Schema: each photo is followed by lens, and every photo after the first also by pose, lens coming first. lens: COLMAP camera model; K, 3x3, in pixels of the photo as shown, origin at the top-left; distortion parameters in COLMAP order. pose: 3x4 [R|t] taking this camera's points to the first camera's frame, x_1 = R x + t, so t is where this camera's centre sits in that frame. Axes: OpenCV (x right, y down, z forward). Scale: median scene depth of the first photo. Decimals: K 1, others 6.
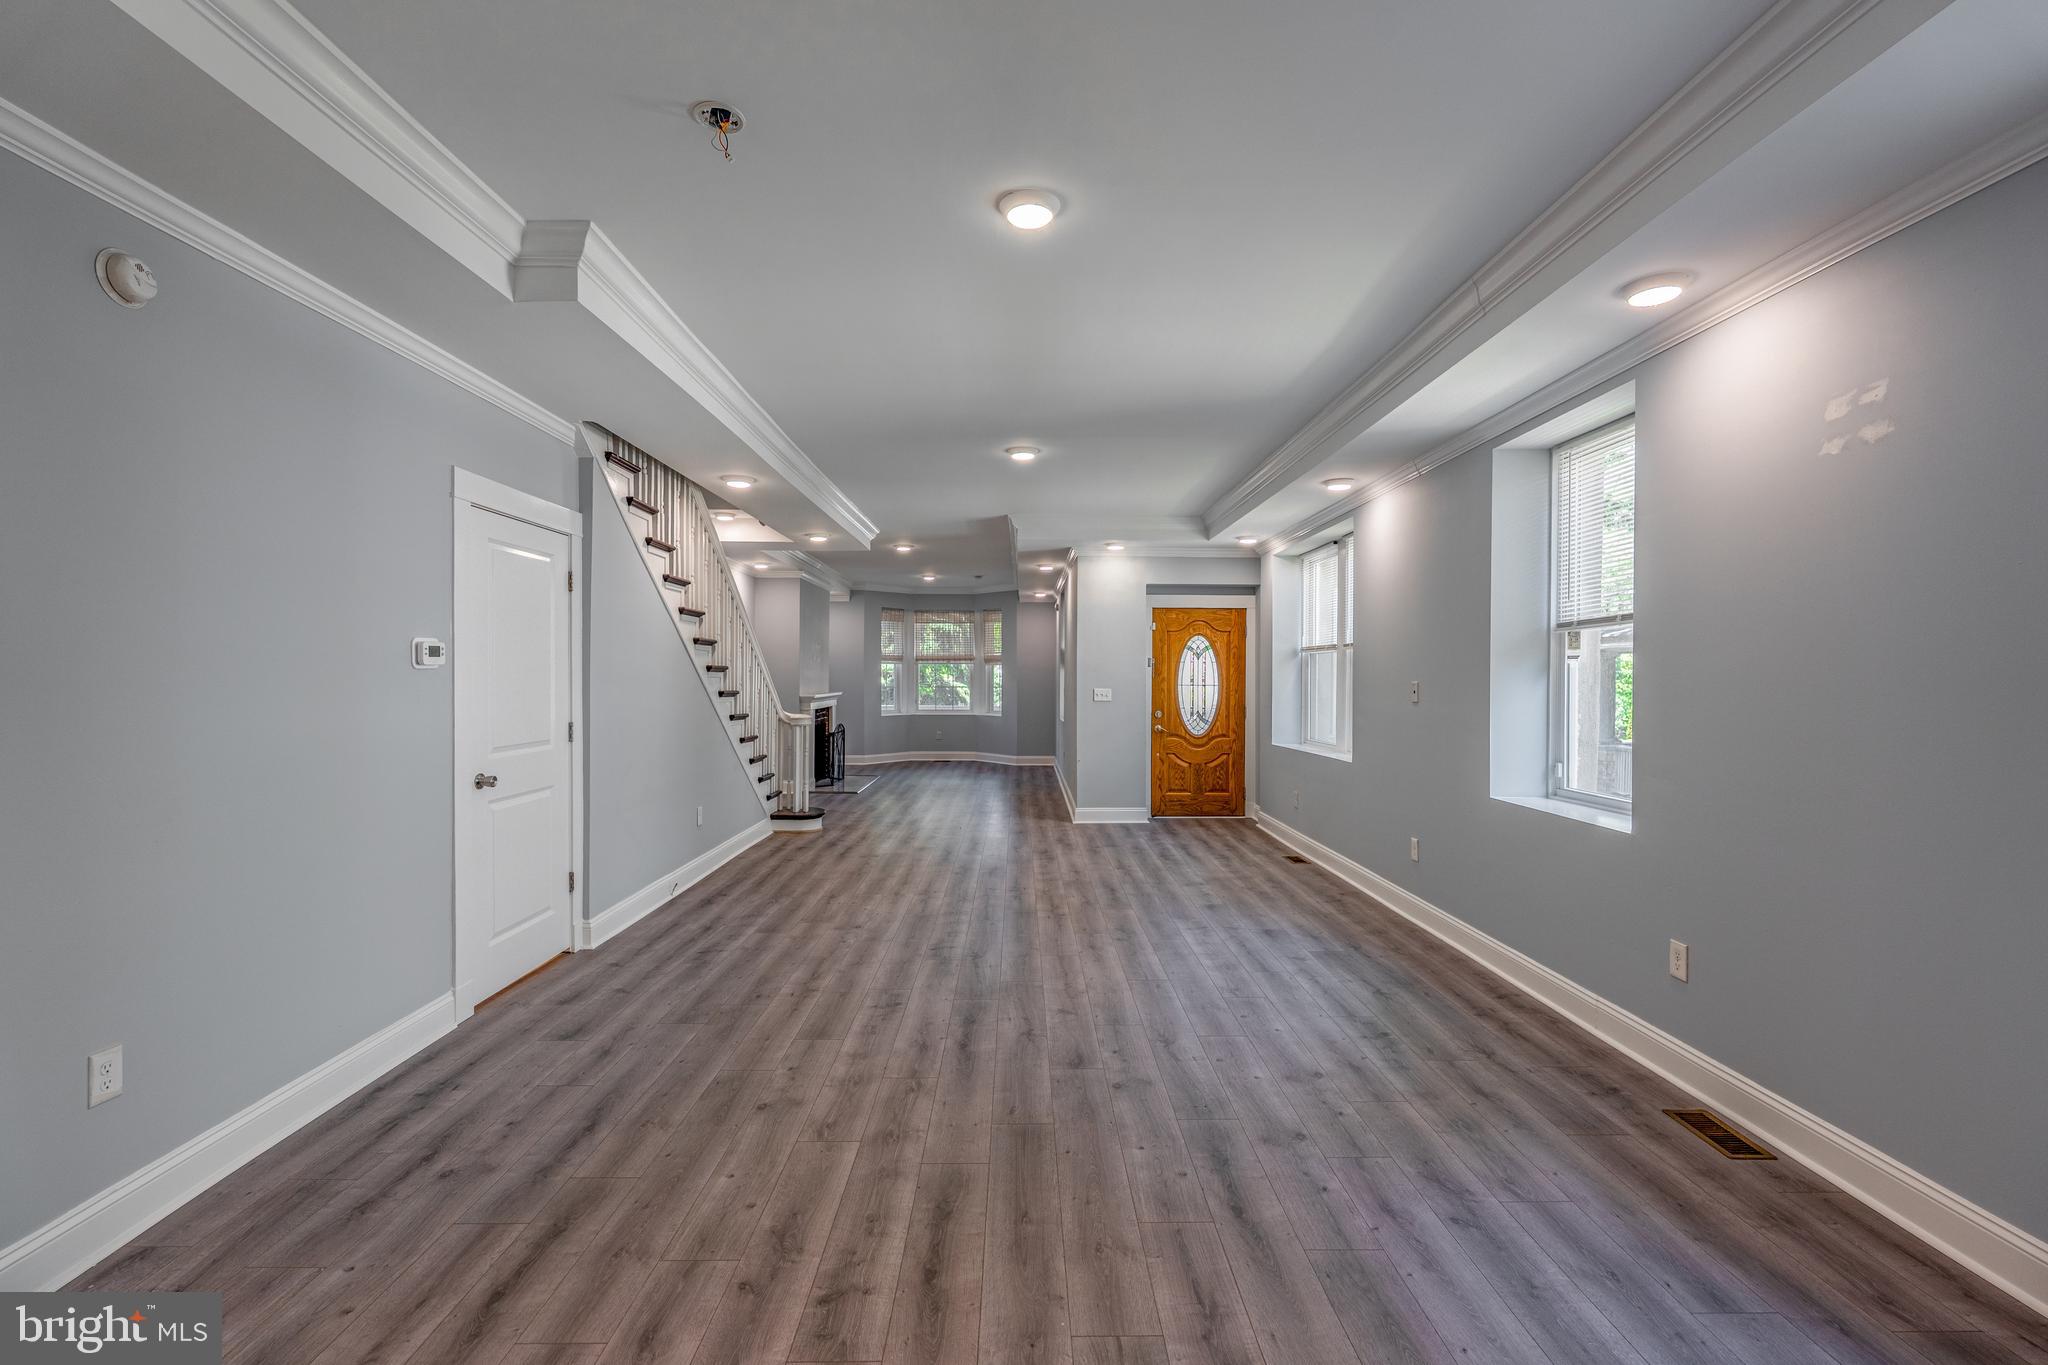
lens RADIAL K [[911.4, 0, 1023.4], [0, 911.4, 688.6], [0, 0, 1]] dist [0.012305, -0.000943]
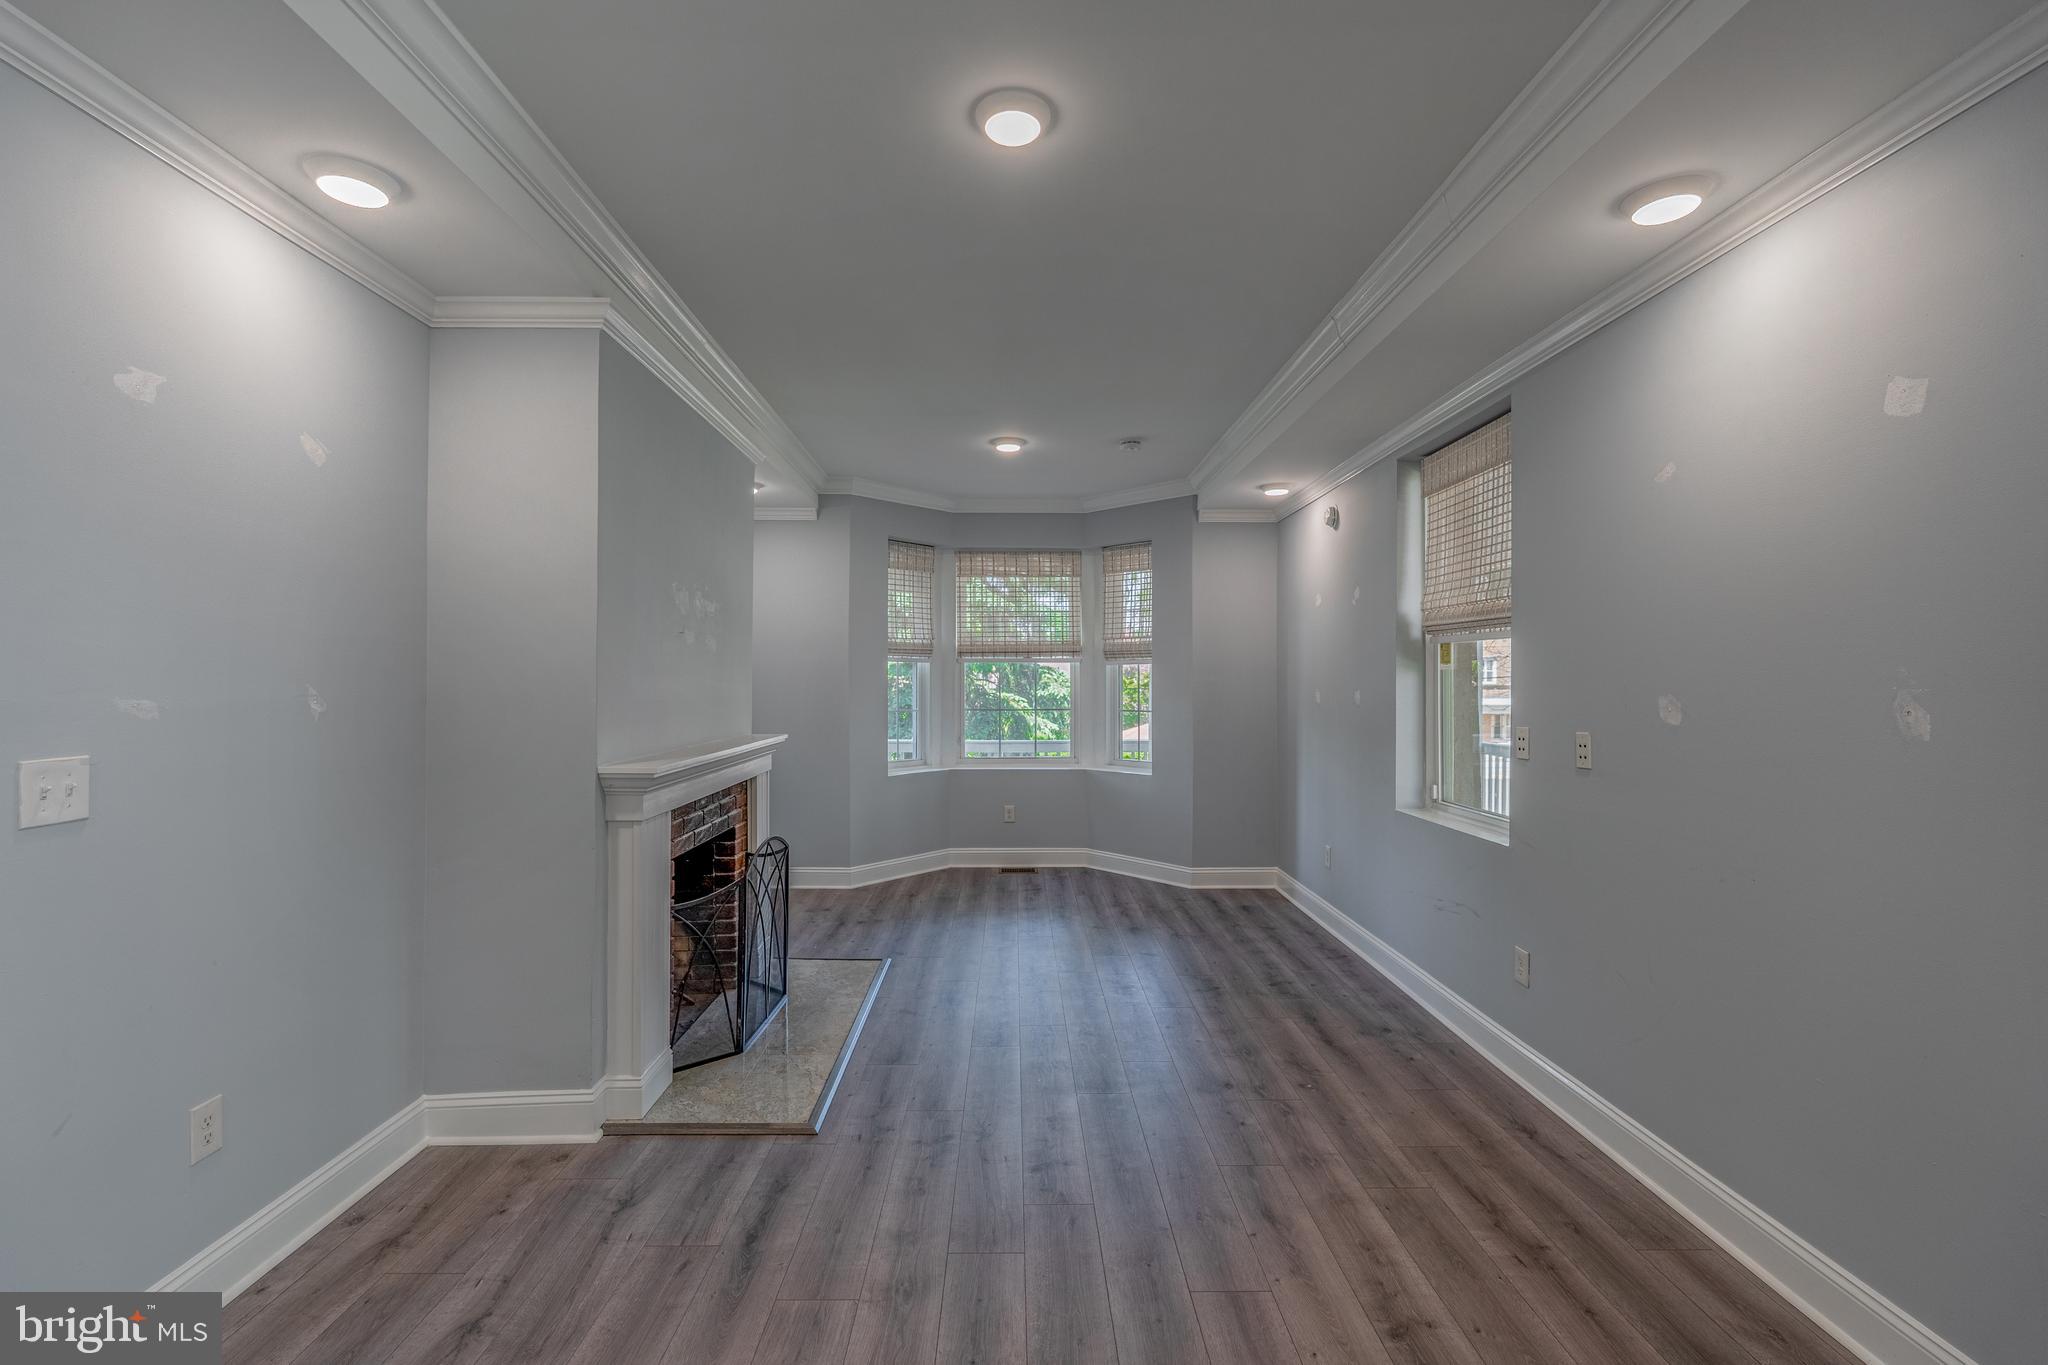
lens RADIAL K [[911.4, 0, 1015.3], [0, 911.4, 679.9], [0, 0, 1]] dist [0.012305, -0.000943]
pose [[0.999973, -0.004980, -0.005321, -0.090458], [0.004905, 0.999891, -0.013957, -0.011517], [0.005390, 0.013930, 0.999888, 0.546942]]
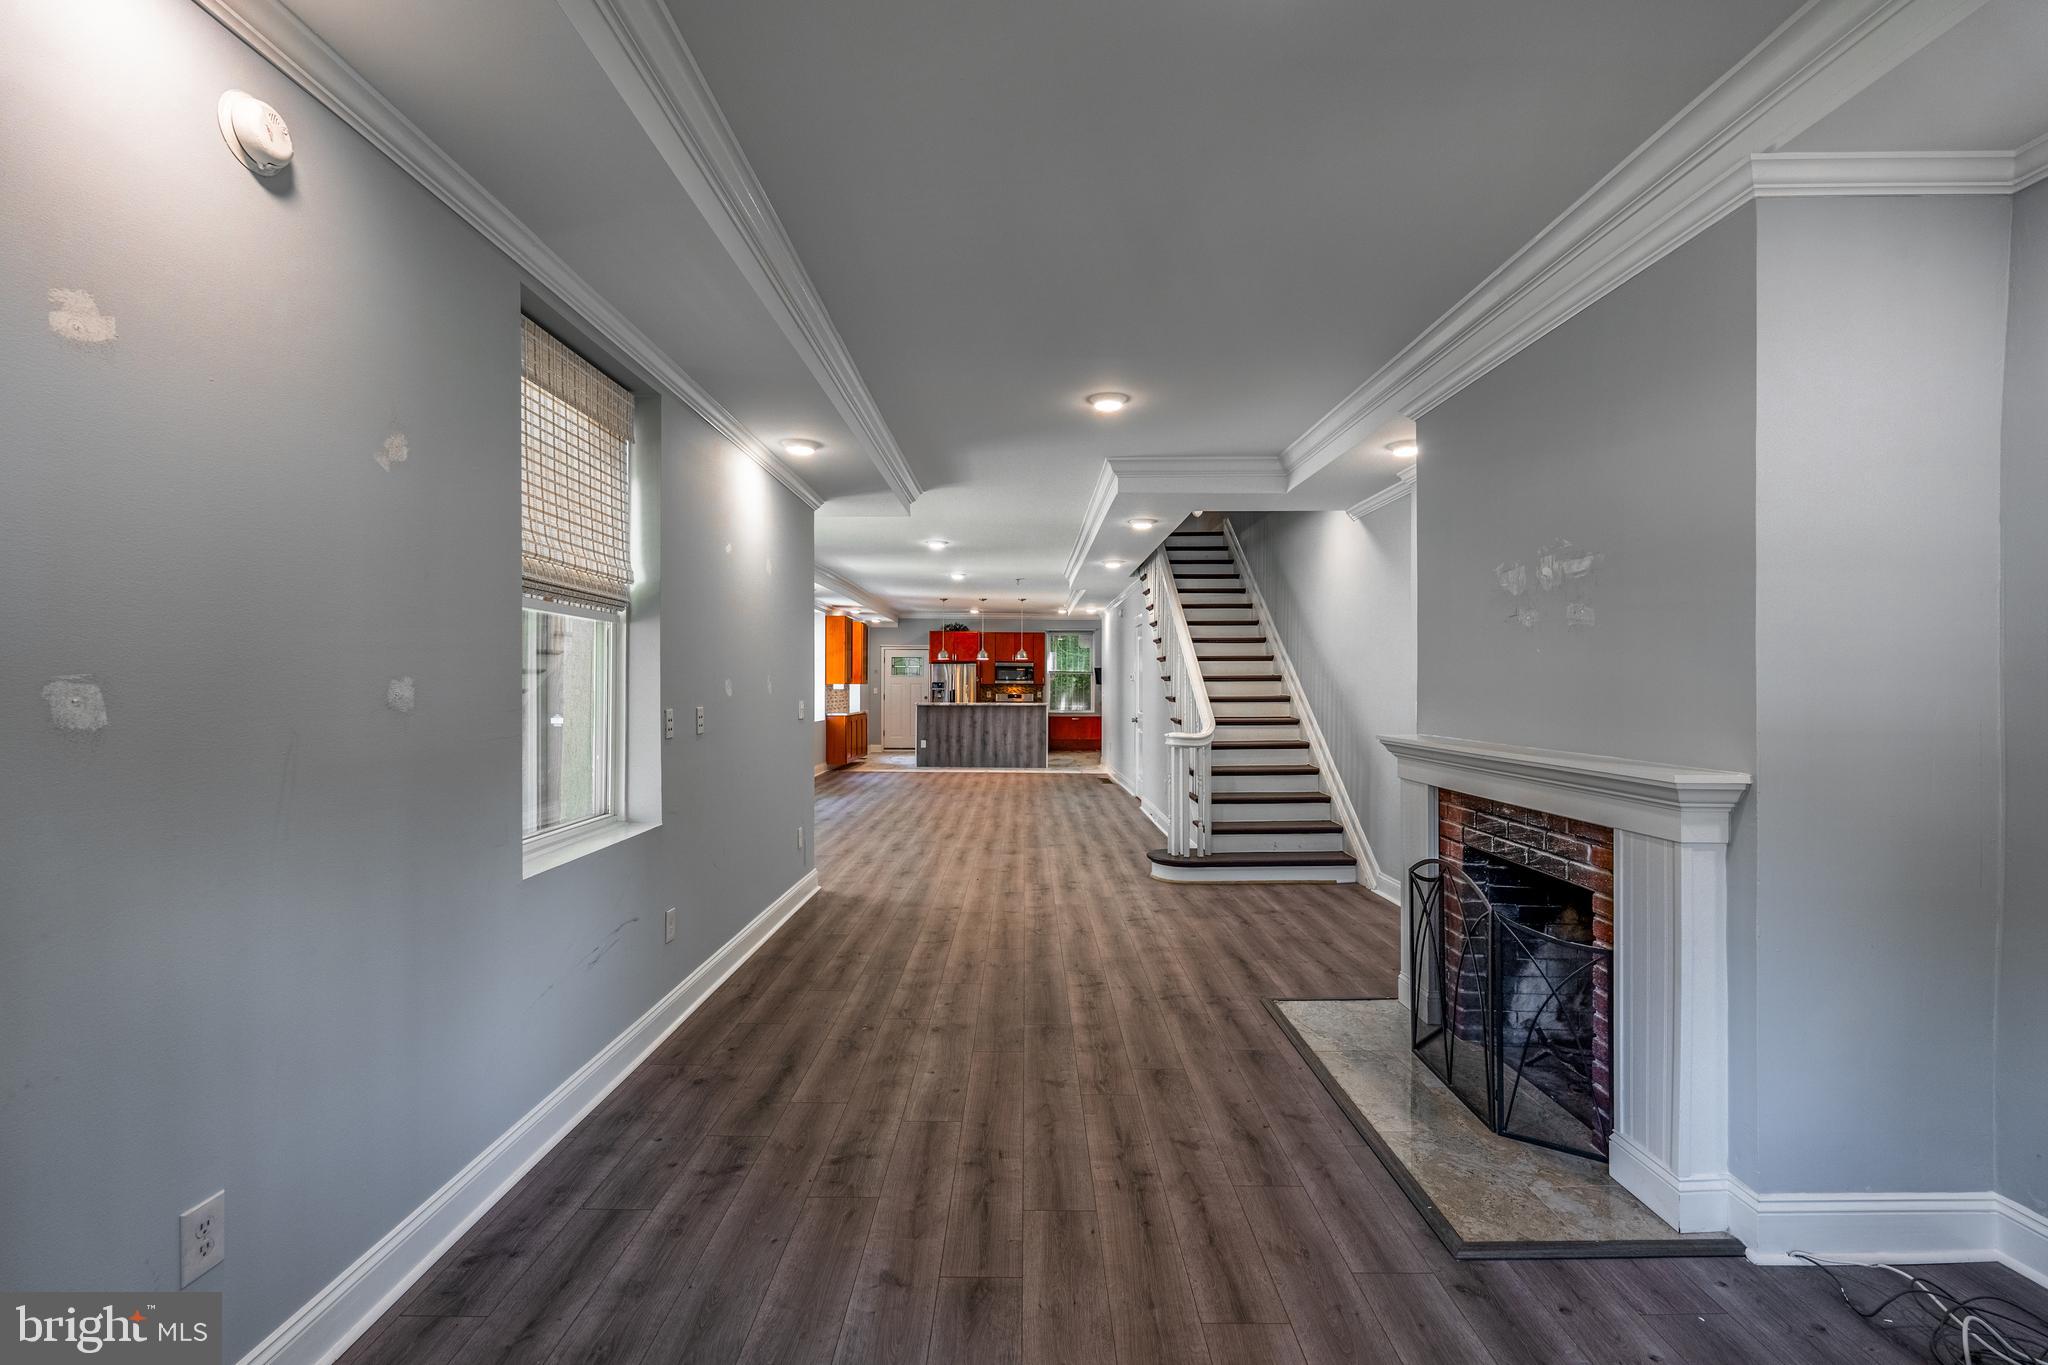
lens RADIAL K [[911.4, 0, 1020.5], [0, 911.4, 684.8], [0, 0, 1]] dist [0.012305, -0.000943]
pose [[-0.999865, -0.009432, 0.013458, -0.042505], [-0.009268, 0.999882, 0.012212, -0.014846], [-0.013572, 0.012085, -0.999835, 1.468869]]
